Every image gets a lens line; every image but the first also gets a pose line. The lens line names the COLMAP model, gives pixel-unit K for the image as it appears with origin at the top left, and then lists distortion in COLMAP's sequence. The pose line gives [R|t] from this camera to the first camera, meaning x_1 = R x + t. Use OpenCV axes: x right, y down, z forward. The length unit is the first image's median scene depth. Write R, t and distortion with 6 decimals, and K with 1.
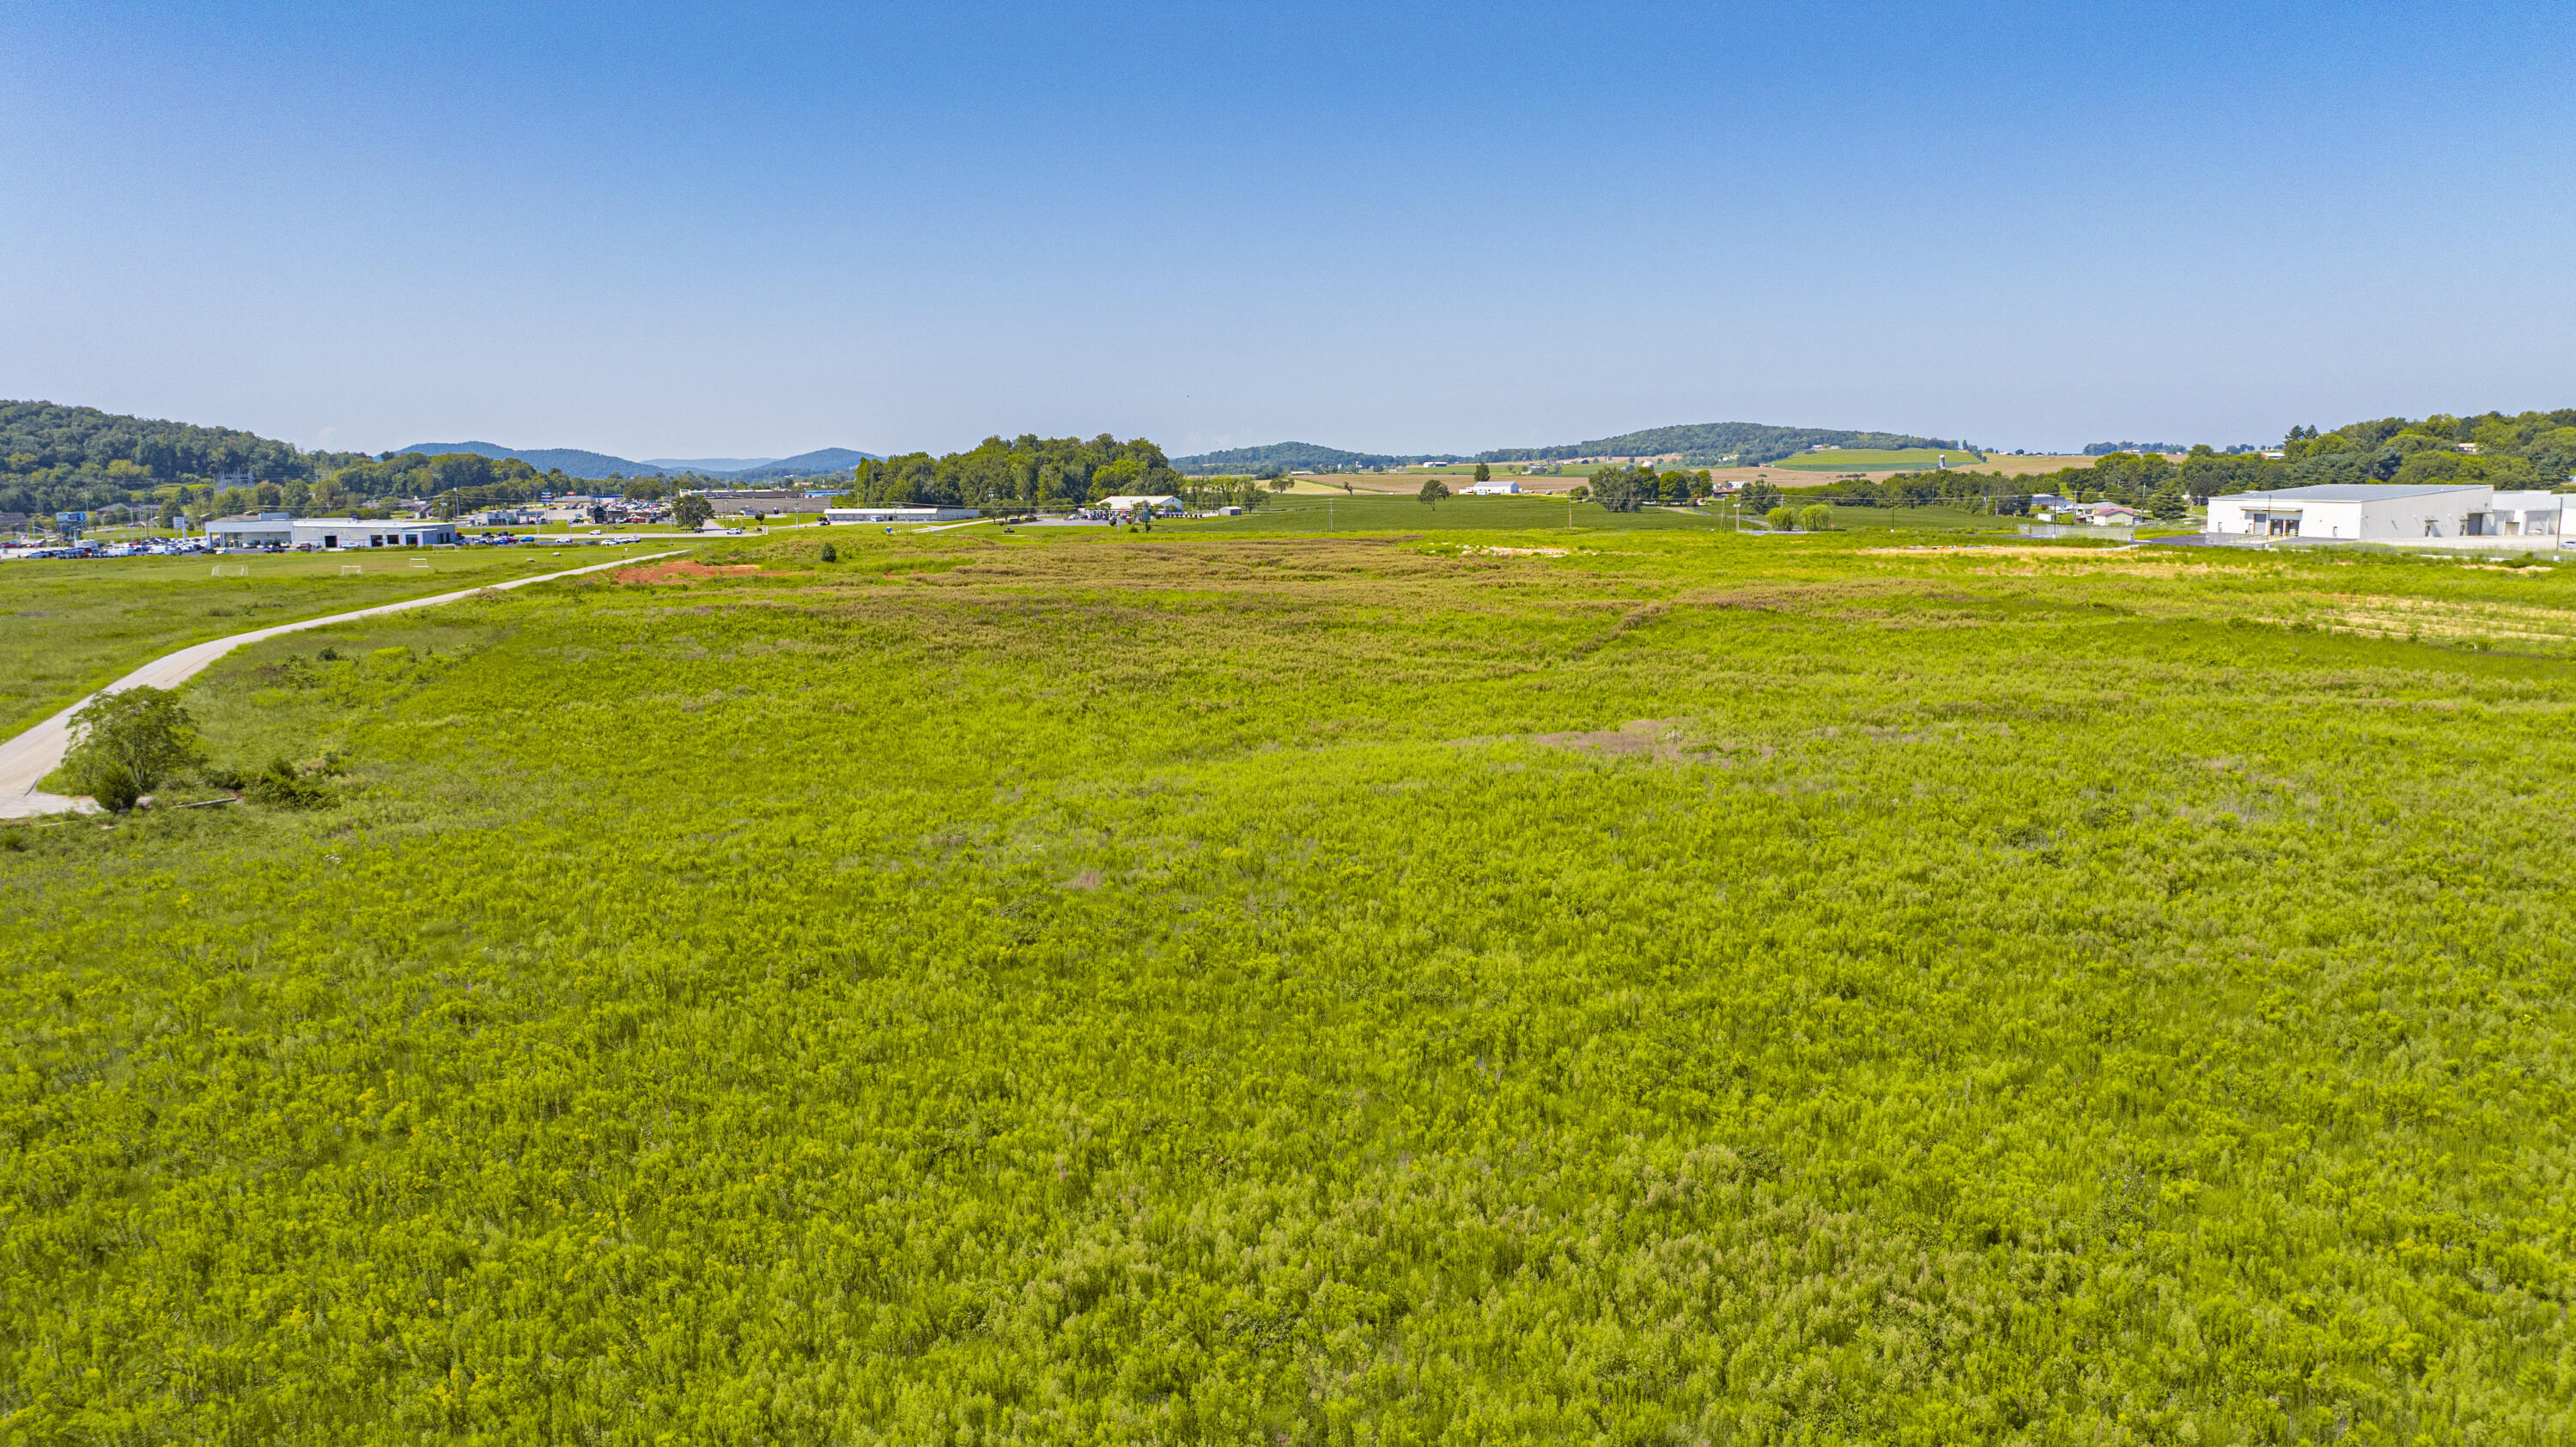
lens RADIAL K [[1794.3, 0, 1305.1], [0, 1794.3, 722.1], [0, 0, 1]] dist [-0.025914, 0.011194]
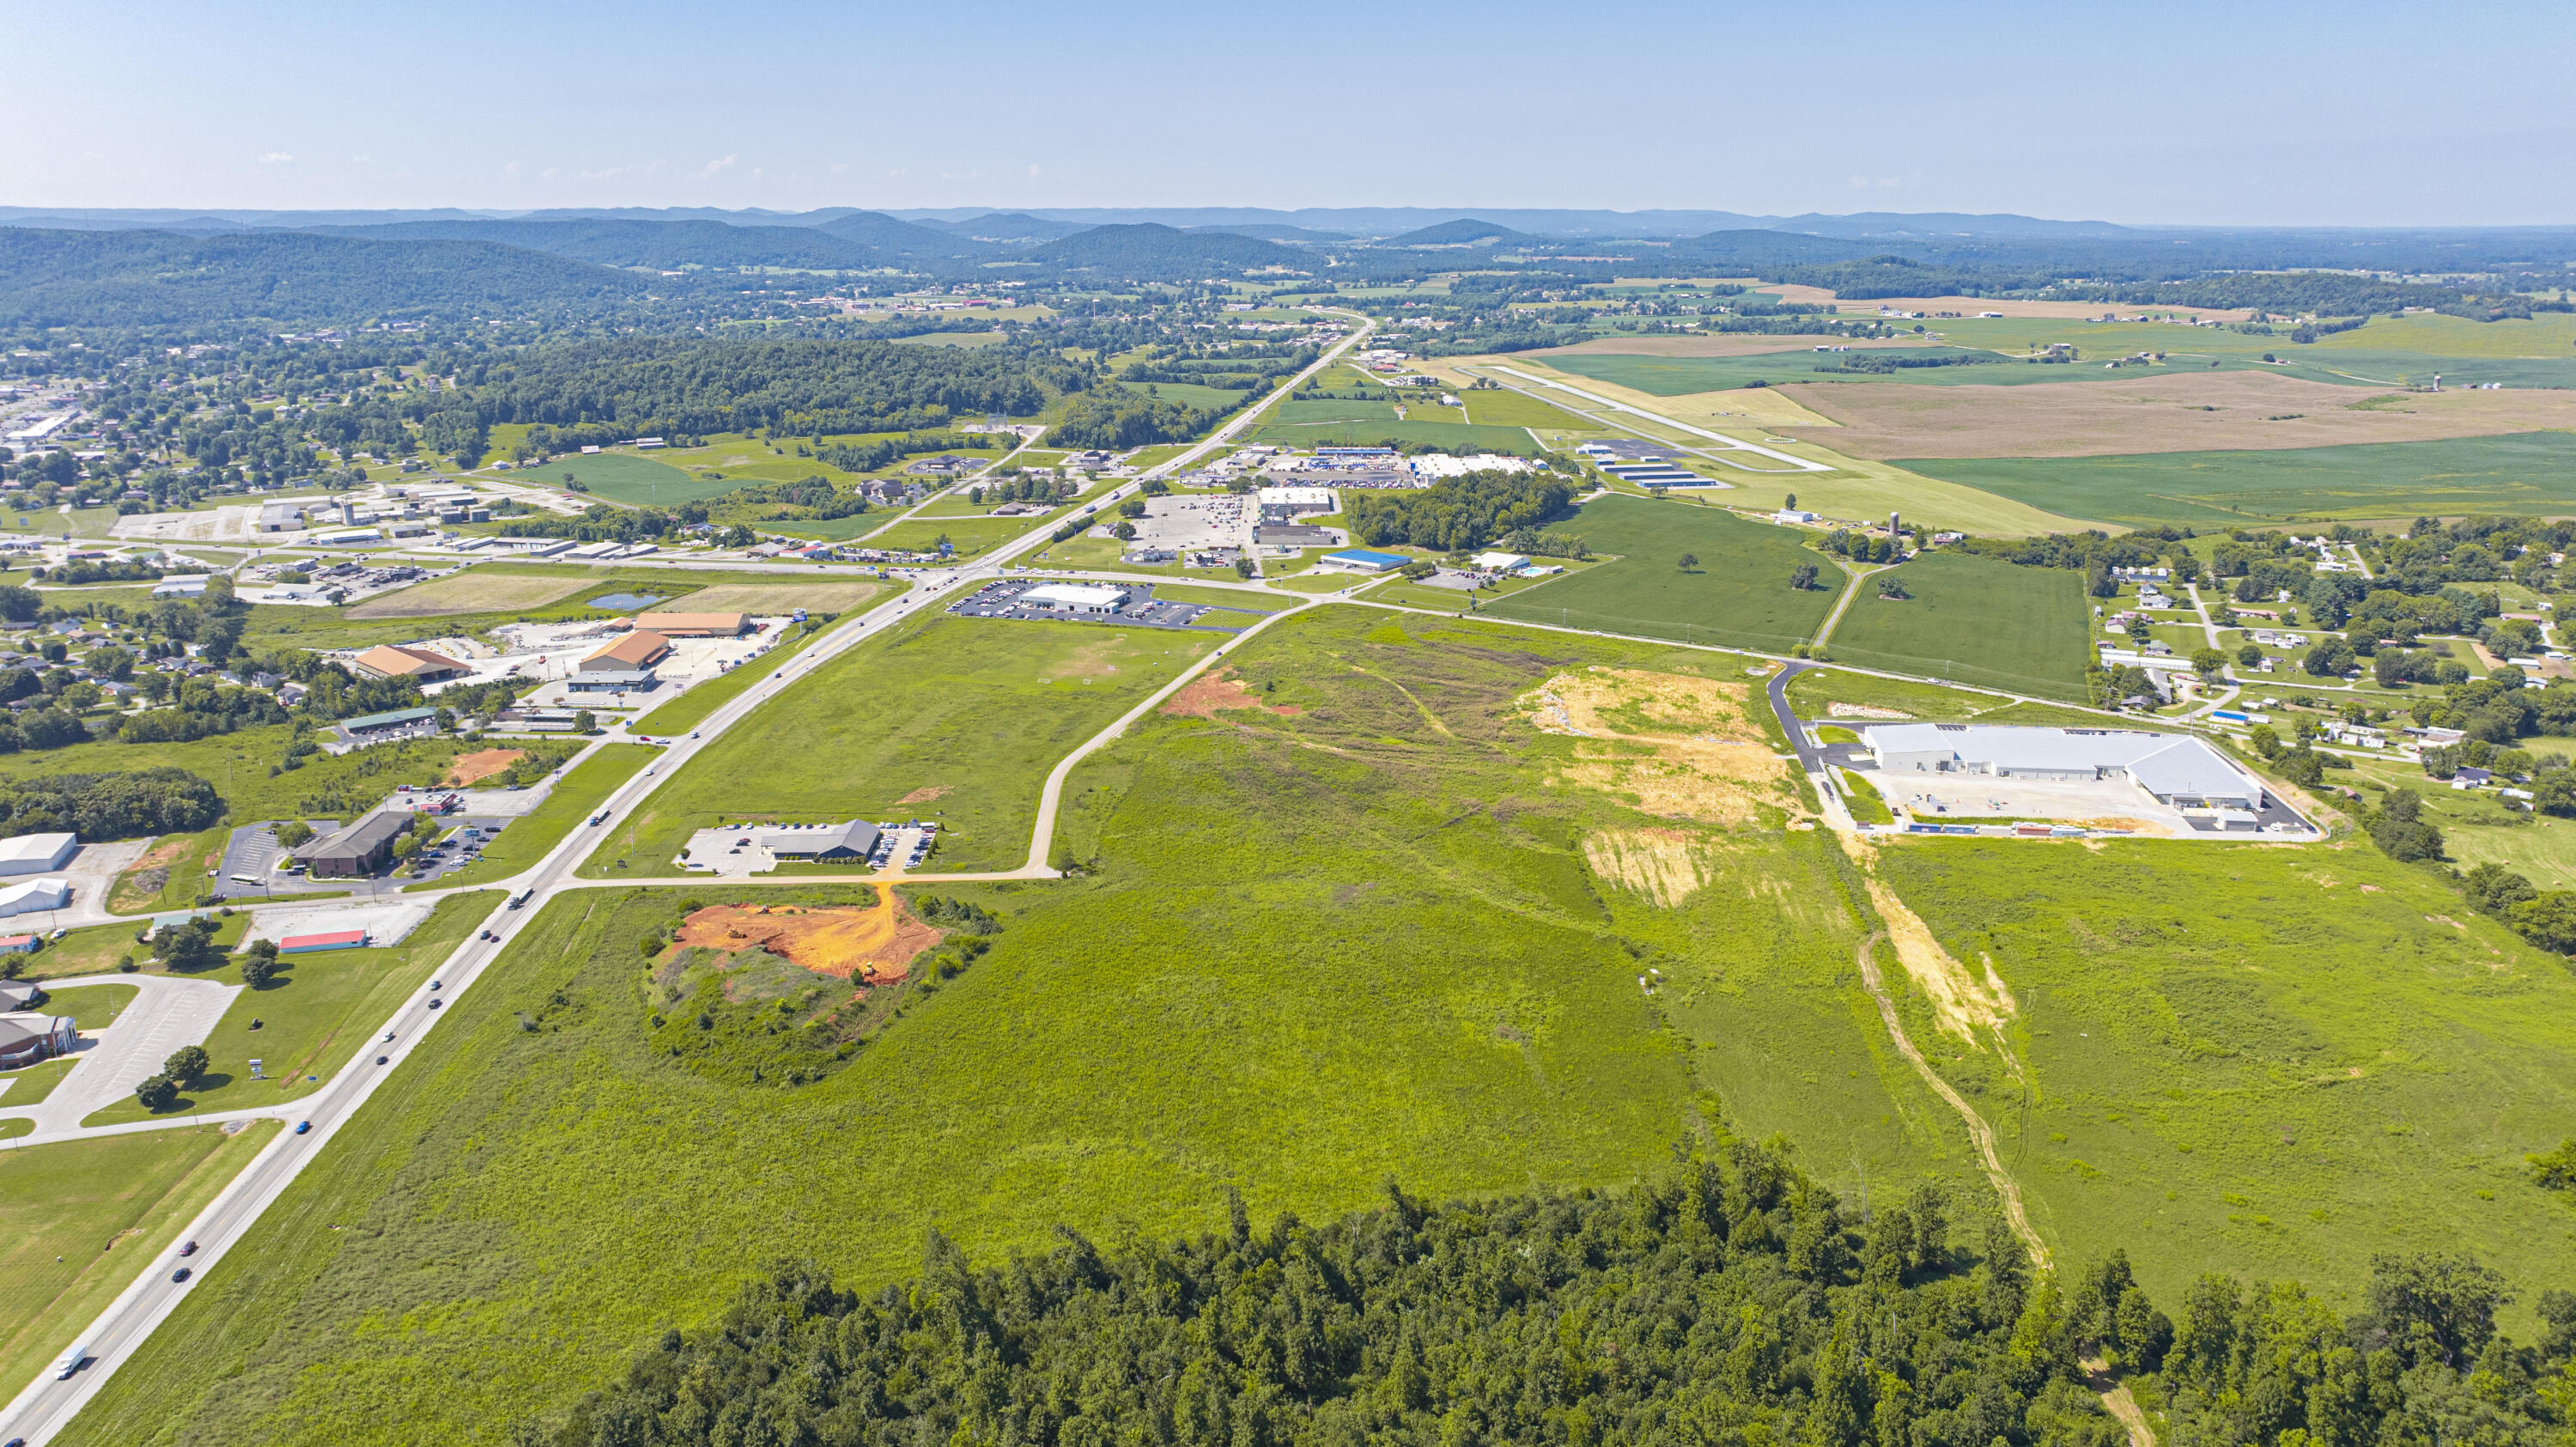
lens RADIAL K [[1794.3, 0, 1282.7], [0, 1794.3, 725.0], [0, 0, 1]] dist [-0.025914, 0.011194]
pose [[0.935701, 0.105354, -0.336697, 0.256884], [-0.055559, 0.986466, 0.154266, -0.188420], [0.348393, -0.125641, 0.928890, -0.556094]]
